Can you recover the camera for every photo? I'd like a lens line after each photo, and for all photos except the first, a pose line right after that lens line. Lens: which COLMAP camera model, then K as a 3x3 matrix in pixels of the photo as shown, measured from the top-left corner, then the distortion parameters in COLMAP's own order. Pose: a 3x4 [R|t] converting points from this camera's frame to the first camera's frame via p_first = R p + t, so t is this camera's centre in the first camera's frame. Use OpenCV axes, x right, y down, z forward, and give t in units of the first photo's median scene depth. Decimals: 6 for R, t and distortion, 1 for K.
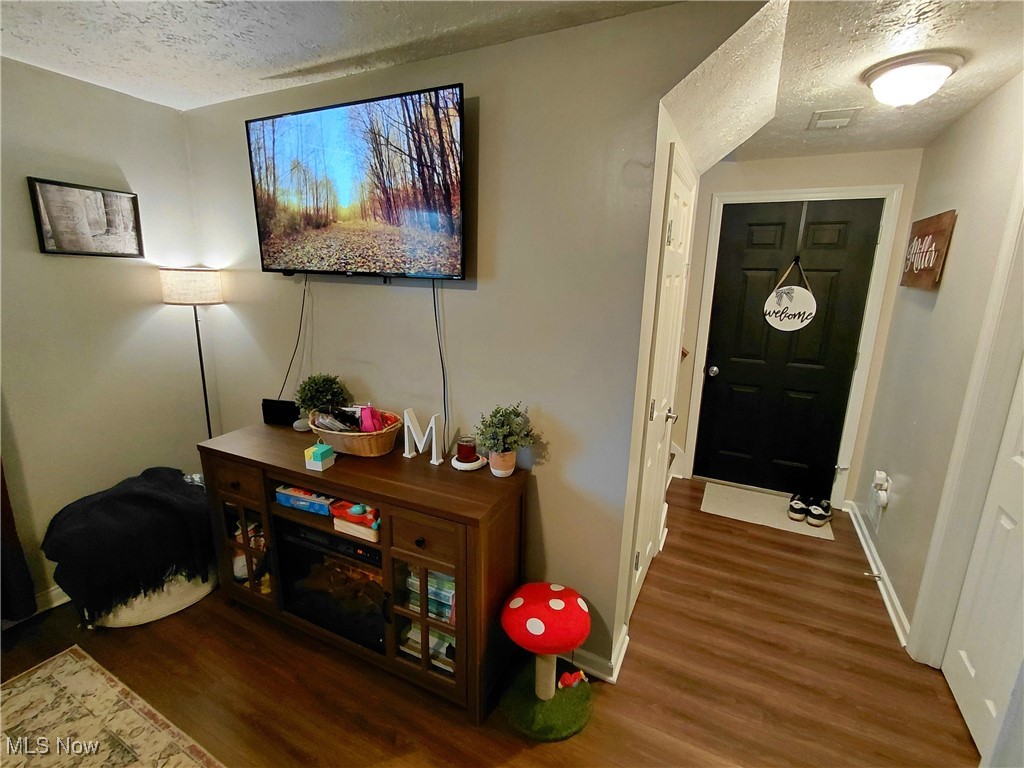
lens RADIAL K [[470.8, 0, 514.5], [0, 470.8, 382.1], [0, 0, 1]] dist [-0.007942, 0.003514]
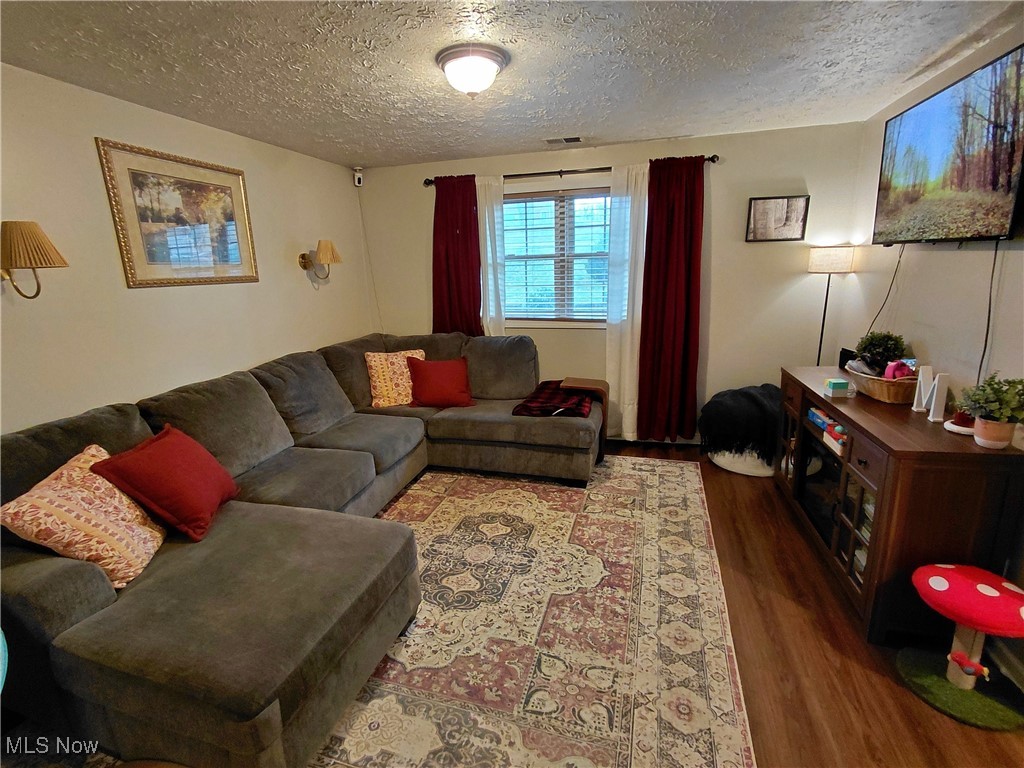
lens RADIAL K [[470.8, 0, 513.5], [0, 470.8, 382.2], [0, 0, 1]] dist [-0.007942, 0.003514]
pose [[0.193530, 0.212393, -0.957828, 0.639475], [-0.179392, 0.967487, 0.178289, 0.072929], [0.964554, 0.137322, 0.225339, -0.147677]]
